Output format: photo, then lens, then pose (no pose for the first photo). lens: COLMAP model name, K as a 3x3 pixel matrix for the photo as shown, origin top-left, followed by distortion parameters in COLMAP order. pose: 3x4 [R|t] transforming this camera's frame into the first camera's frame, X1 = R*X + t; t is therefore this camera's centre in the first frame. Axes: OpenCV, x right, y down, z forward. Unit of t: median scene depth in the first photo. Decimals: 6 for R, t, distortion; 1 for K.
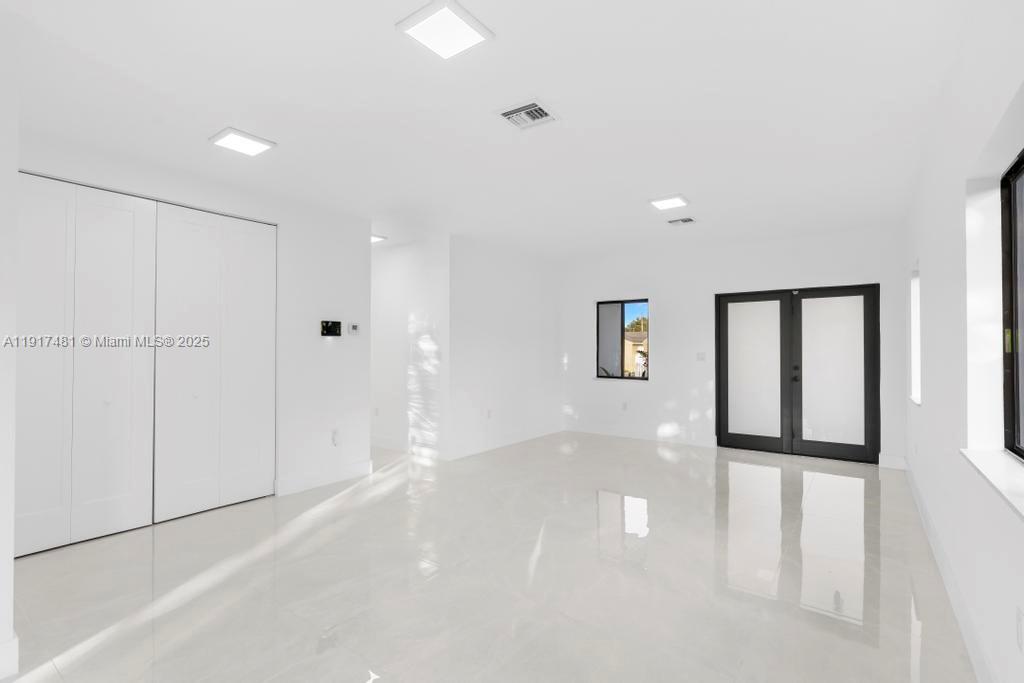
lens RADIAL K [[476.2, 0, 516.8], [0, 476.2, 345.4], [0, 0, 1]] dist [-0.001272, 0.000153]
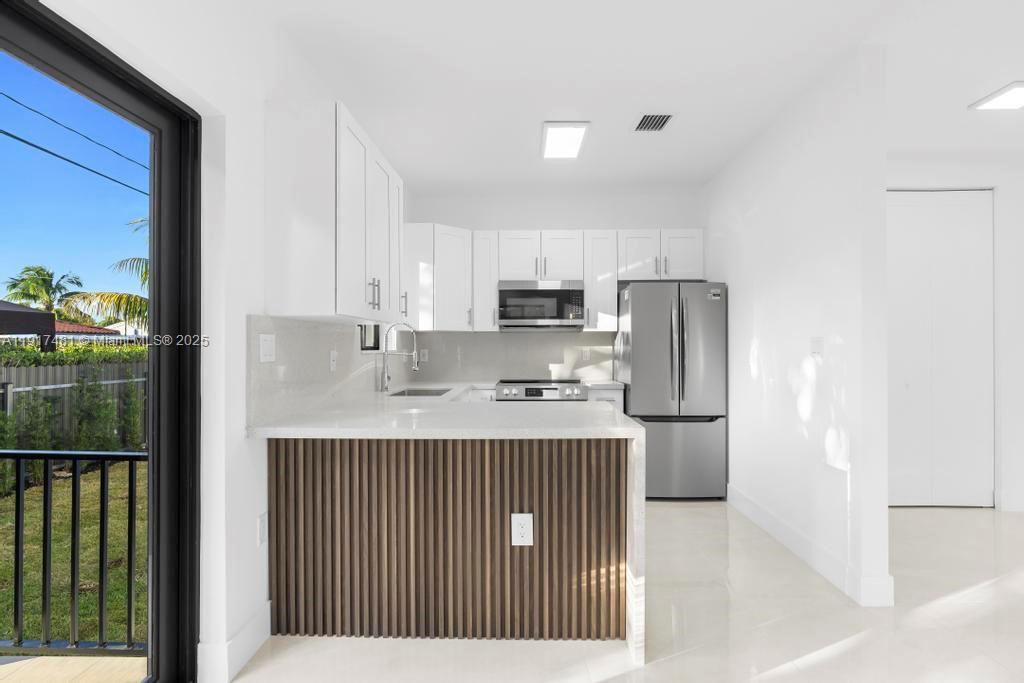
lens RADIAL K [[515.0, 0, 515.4], [0, 515.0, 344.9], [0, 0, 1]] dist [-0.000605, 0.000607]
pose [[0.575068, -0.004478, -0.818093, -0.175357], [0.008718, 0.999962, 0.000655, 0.012027], [0.818059, -0.007509, 0.575085, -0.159196]]
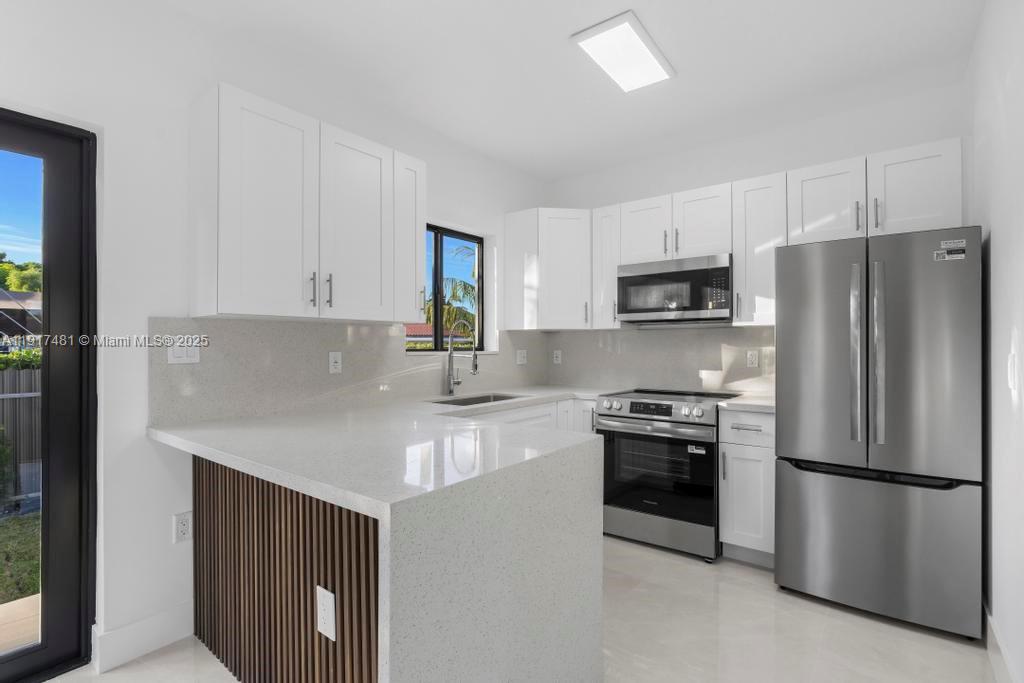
lens RADIAL K [[482.0, 0, 515.0], [0, 482.0, 345.0], [0, 0, 1]] dist [-0.003815, -0.000482]
pose [[-0.021869, -0.004468, -0.999751, -0.236576], [0.008882, 0.999950, -0.004663, 0.013421], [0.999721, -0.008982, -0.021828, 0.152258]]
